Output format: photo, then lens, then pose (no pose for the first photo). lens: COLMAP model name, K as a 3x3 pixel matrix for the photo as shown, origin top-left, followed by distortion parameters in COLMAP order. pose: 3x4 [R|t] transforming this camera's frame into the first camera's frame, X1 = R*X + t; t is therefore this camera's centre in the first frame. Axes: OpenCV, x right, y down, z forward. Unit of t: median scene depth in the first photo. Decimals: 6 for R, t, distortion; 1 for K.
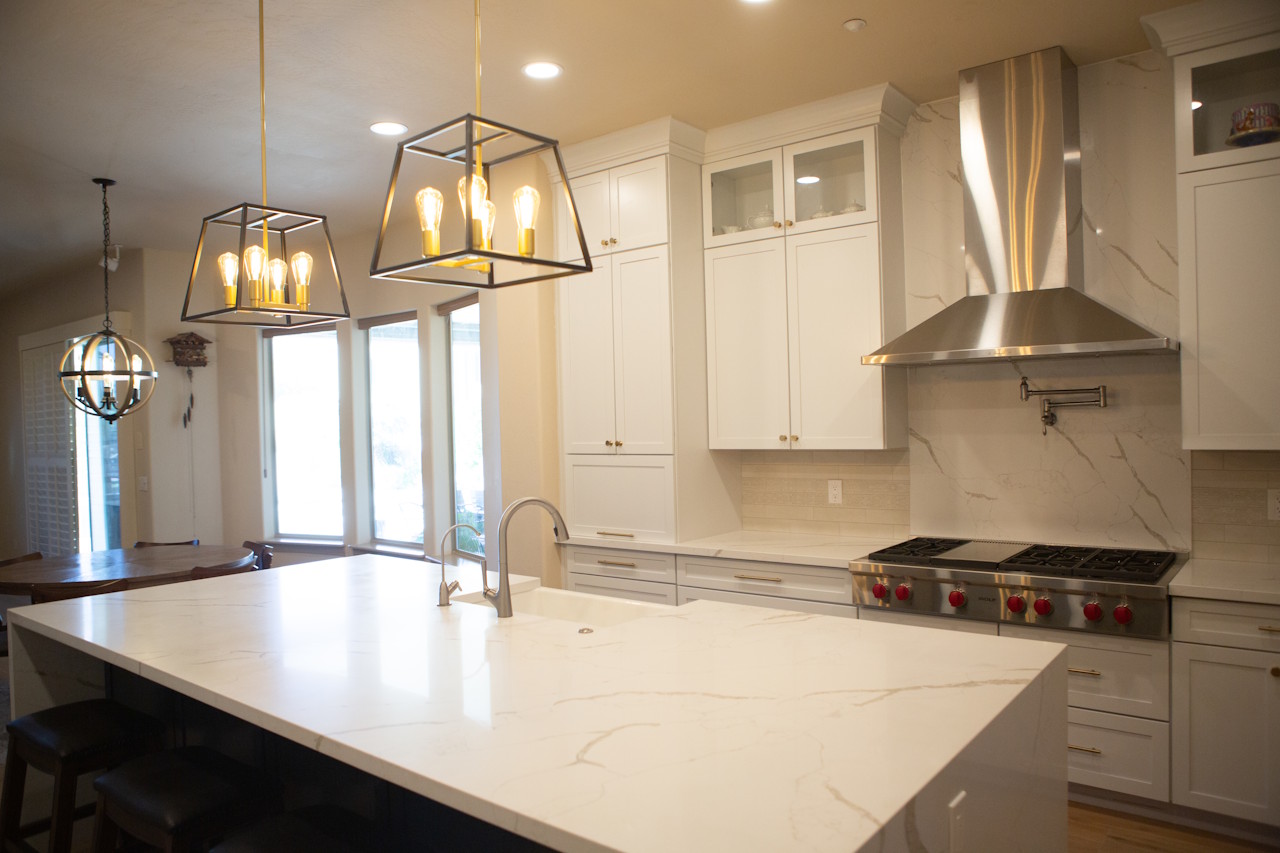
lens RADIAL K [[878.0, 0, 645.9], [0, 878.0, 430.0], [0, 0, 1]] dist [-0.112599, 0.086146]
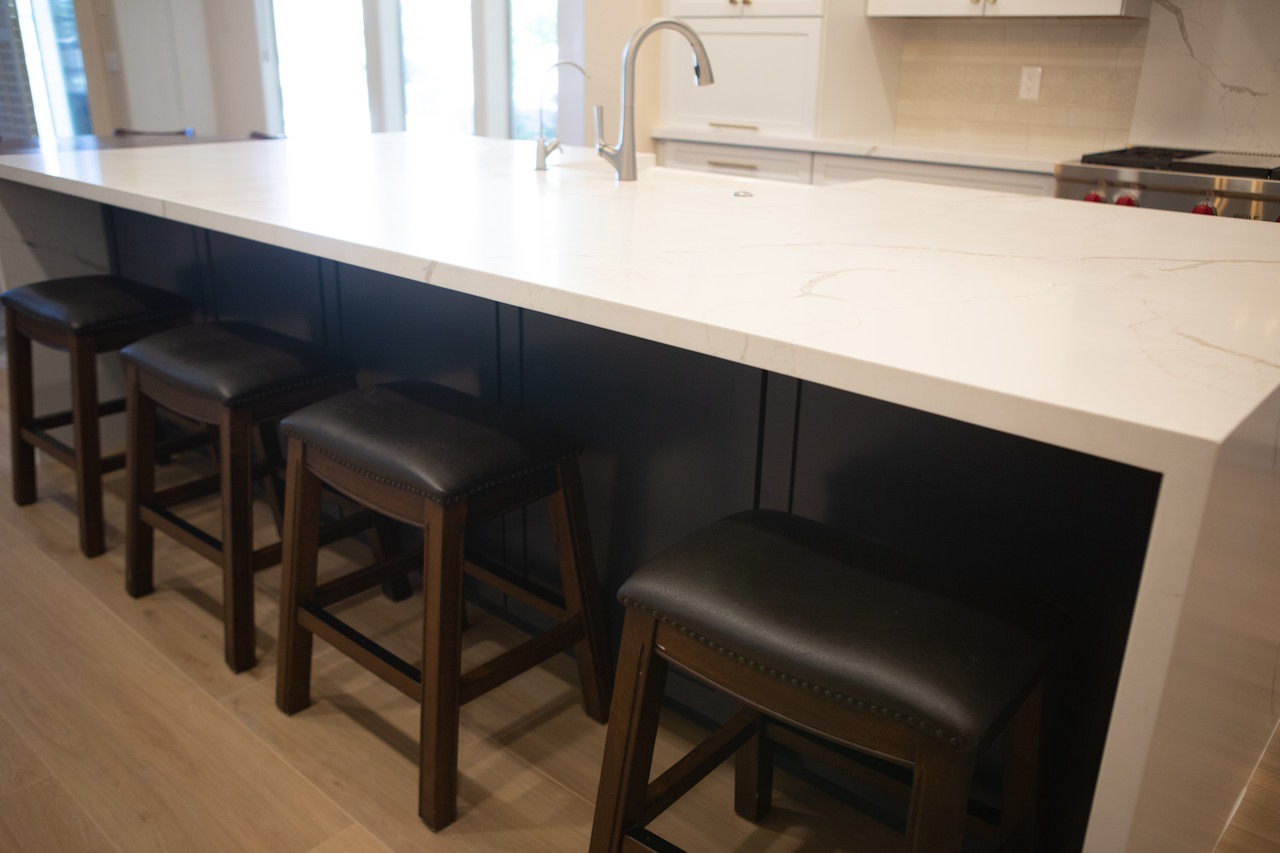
lens RADIAL K [[1038.3, 0, 645.6], [0, 1038.3, 427.7], [0, 0, 1]] dist [-0.088188, 0.097350]
pose [[0.997204, 0.061046, -0.043092, -0.065381], [-0.043293, 0.942041, 0.332693, 0.081312], [0.060904, -0.329898, 0.942050, 0.058056]]
